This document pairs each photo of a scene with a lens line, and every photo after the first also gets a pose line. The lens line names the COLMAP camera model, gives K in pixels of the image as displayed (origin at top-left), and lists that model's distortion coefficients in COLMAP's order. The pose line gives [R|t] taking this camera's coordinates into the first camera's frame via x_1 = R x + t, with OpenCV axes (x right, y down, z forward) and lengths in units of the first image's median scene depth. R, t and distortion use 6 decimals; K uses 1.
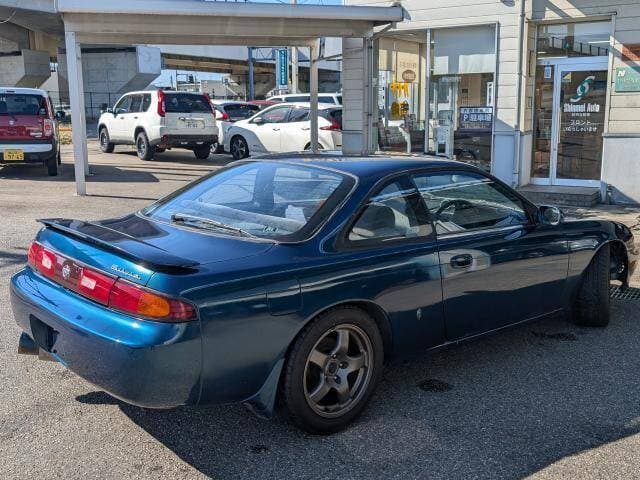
lens RADIAL K [[681.0, 0, 320.0], [0, 681.0, 240.0], [0, 0, 1]] dist [0.080954, -0.224787]
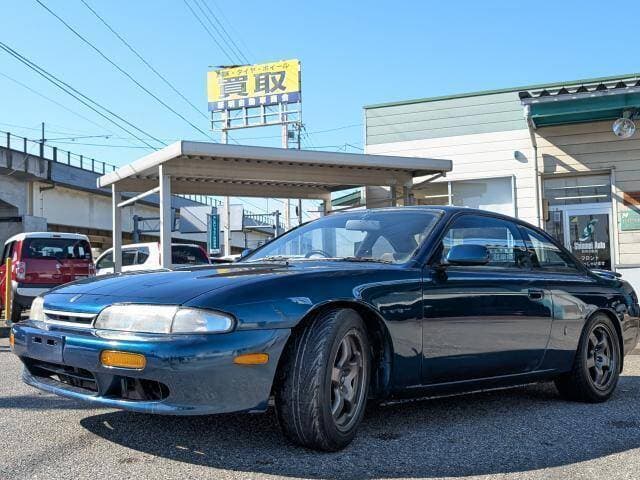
lens RADIAL K [[743.7, 0, 320.0], [0, 743.7, 240.0], [0, 0, 1]] dist [0.091659, -0.306781]
pose [[0.978174, -0.003638, 0.207757, -0.307285], [0.056281, 0.967111, -0.248049, 0.081644], [-0.200021, 0.254328, 0.946208, -0.107718]]
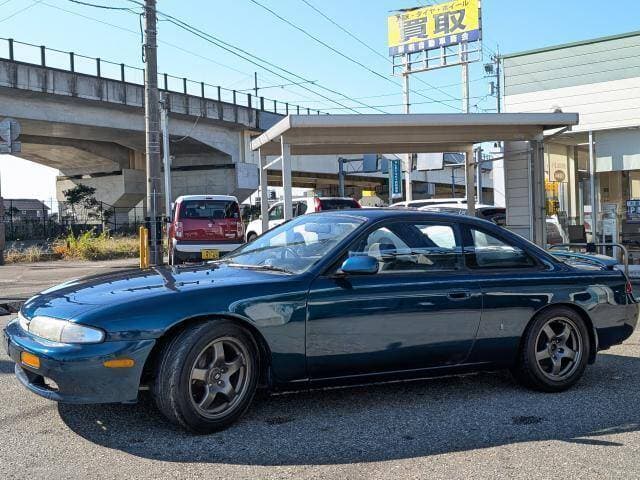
lens RADIAL K [[743.7, 0, 320.0], [0, 743.7, 240.0], [0, 0, 1]] dist [0.091659, -0.306781]
pose [[0.995472, -0.022165, -0.092431, -0.160563], [0.006231, 0.985556, -0.169234, 0.059804], [0.094847, 0.167892, 0.981232, -0.174911]]
